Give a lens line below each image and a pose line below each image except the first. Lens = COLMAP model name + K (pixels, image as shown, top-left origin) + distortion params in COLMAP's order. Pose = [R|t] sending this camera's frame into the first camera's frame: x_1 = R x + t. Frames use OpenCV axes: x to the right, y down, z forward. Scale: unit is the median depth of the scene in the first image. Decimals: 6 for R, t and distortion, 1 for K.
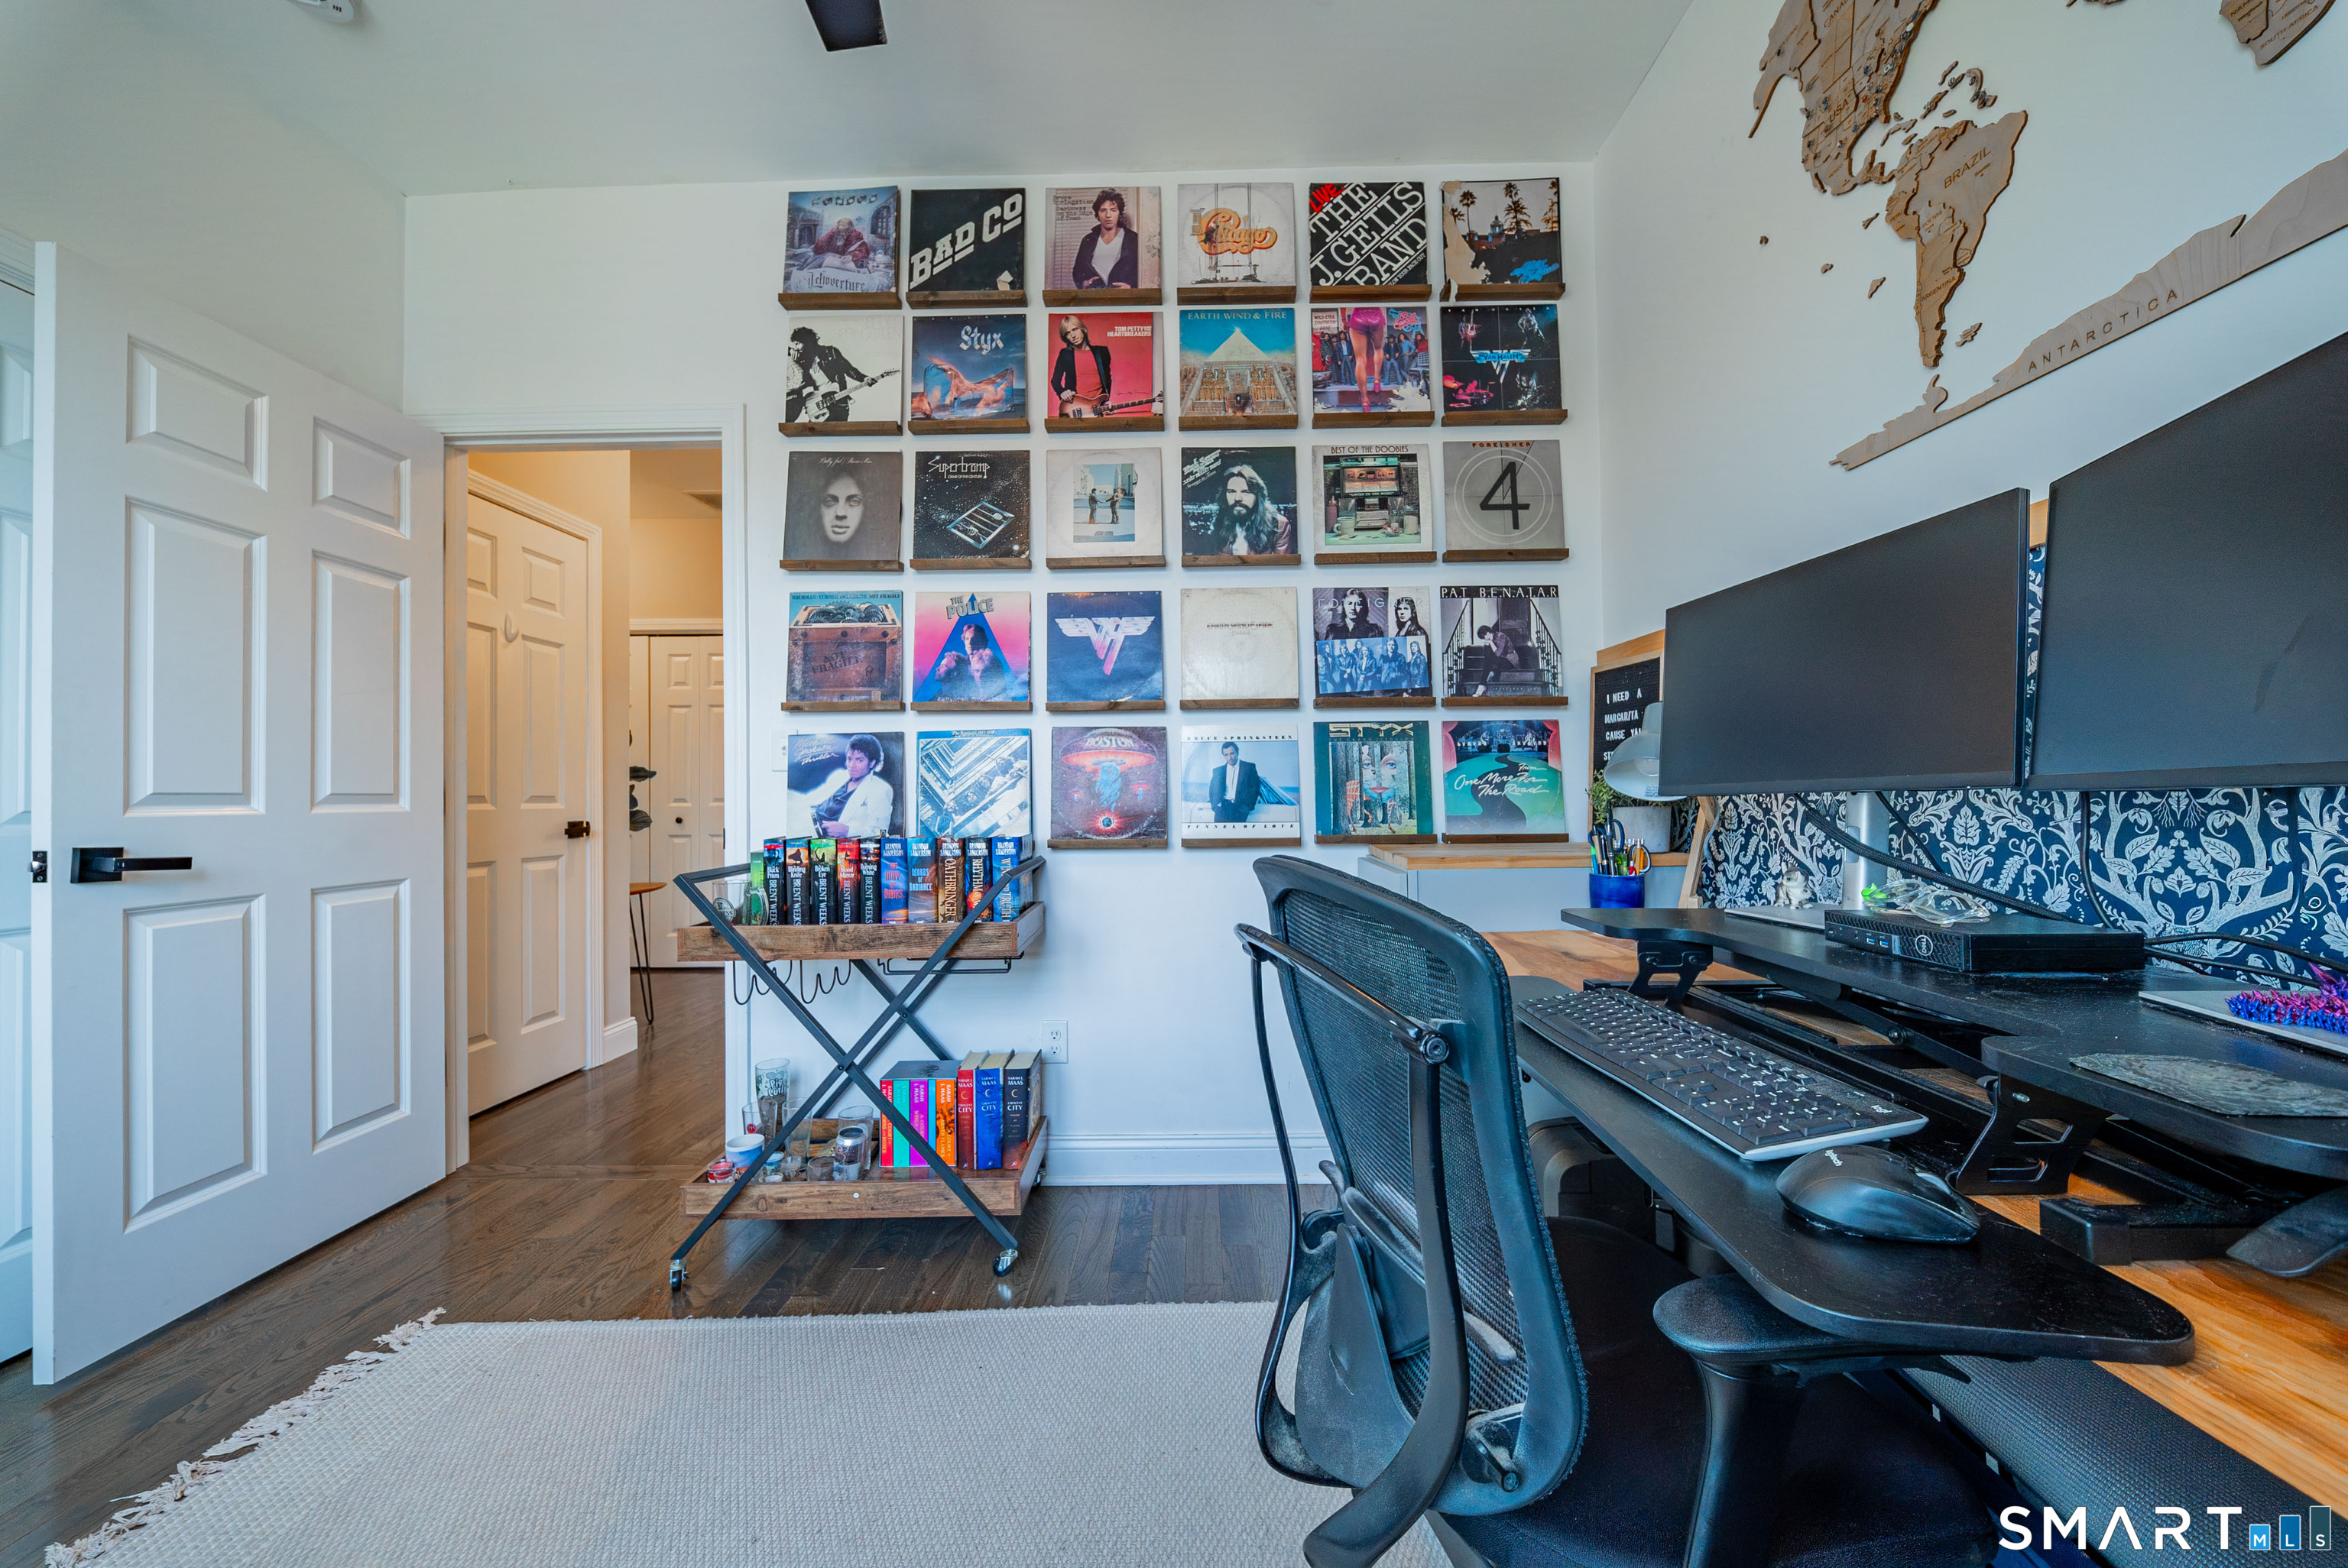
lens RADIAL K [[821.8, 0, 1178.0], [0, 821.8, 785.2], [0, 0, 1]] dist [-0.002681, -0.000096]
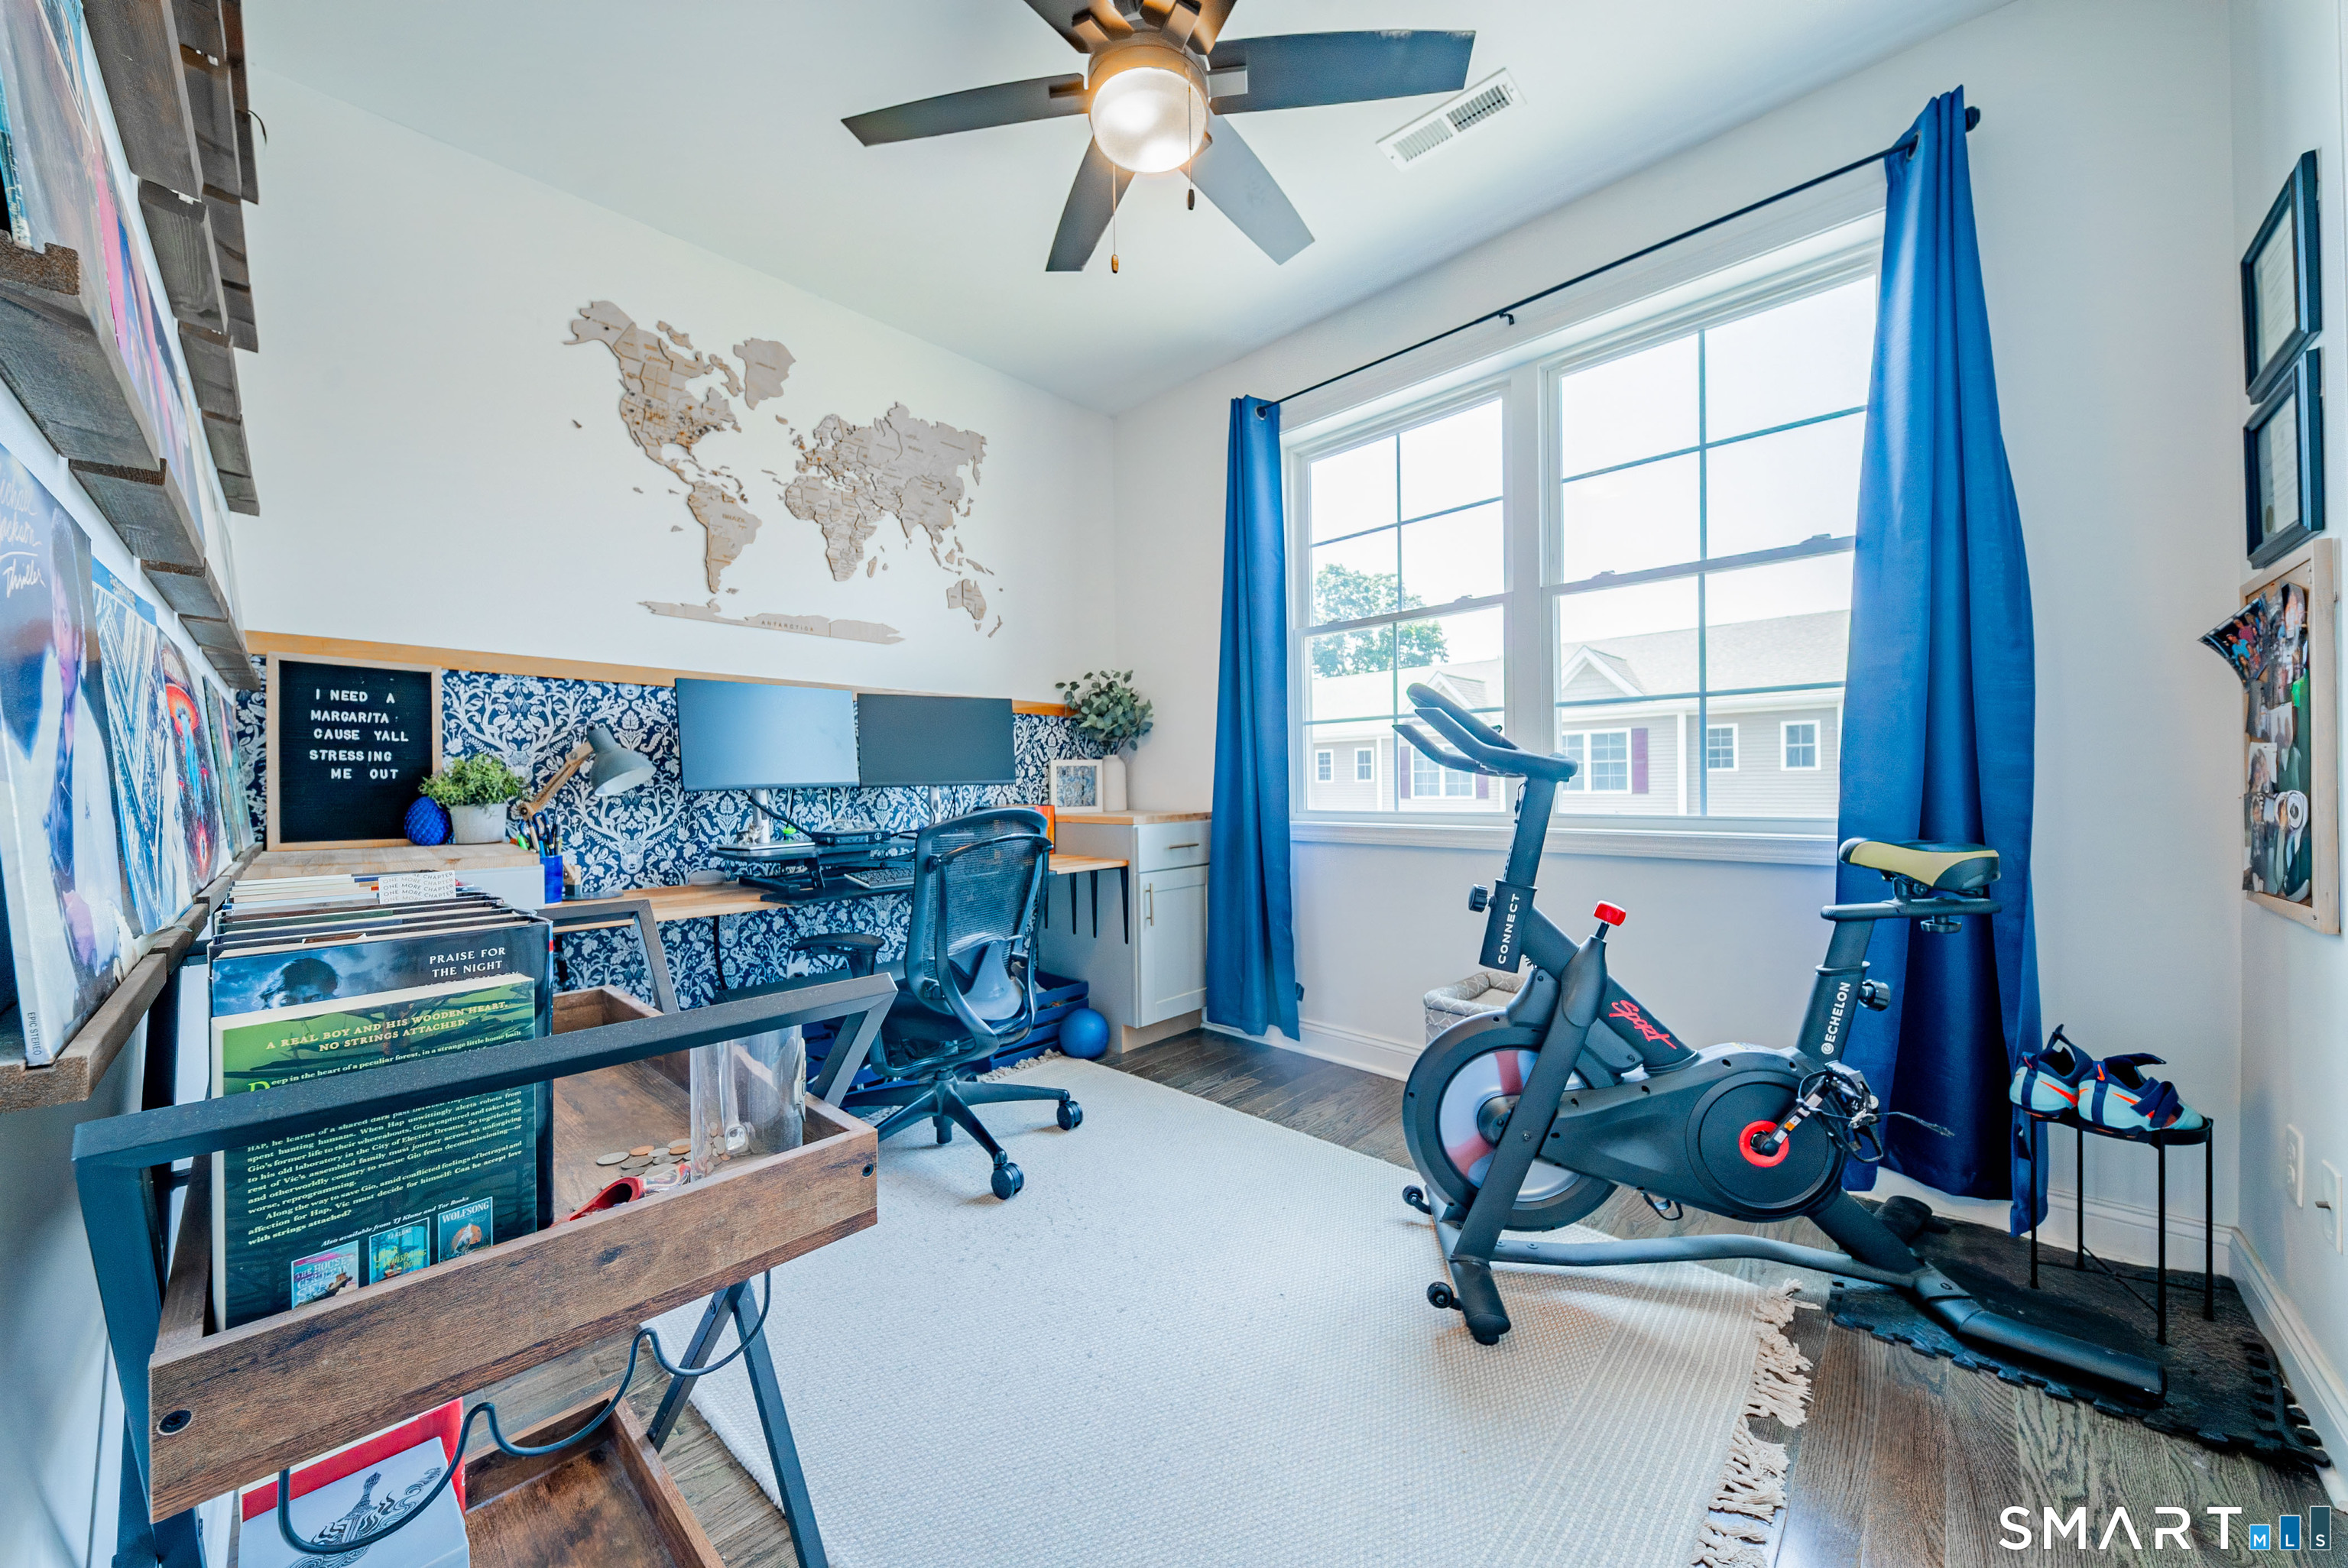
lens RADIAL K [[821.8, 0, 1171.8], [0, 821.8, 776.4], [0, 0, 1]] dist [-0.002681, -0.000096]
pose [[-0.743409, 0.007972, 0.668789, -1.390576], [-0.001998, 0.999898, -0.014139, 0.000155], [-0.668834, -0.011848, -0.743318, 1.761669]]
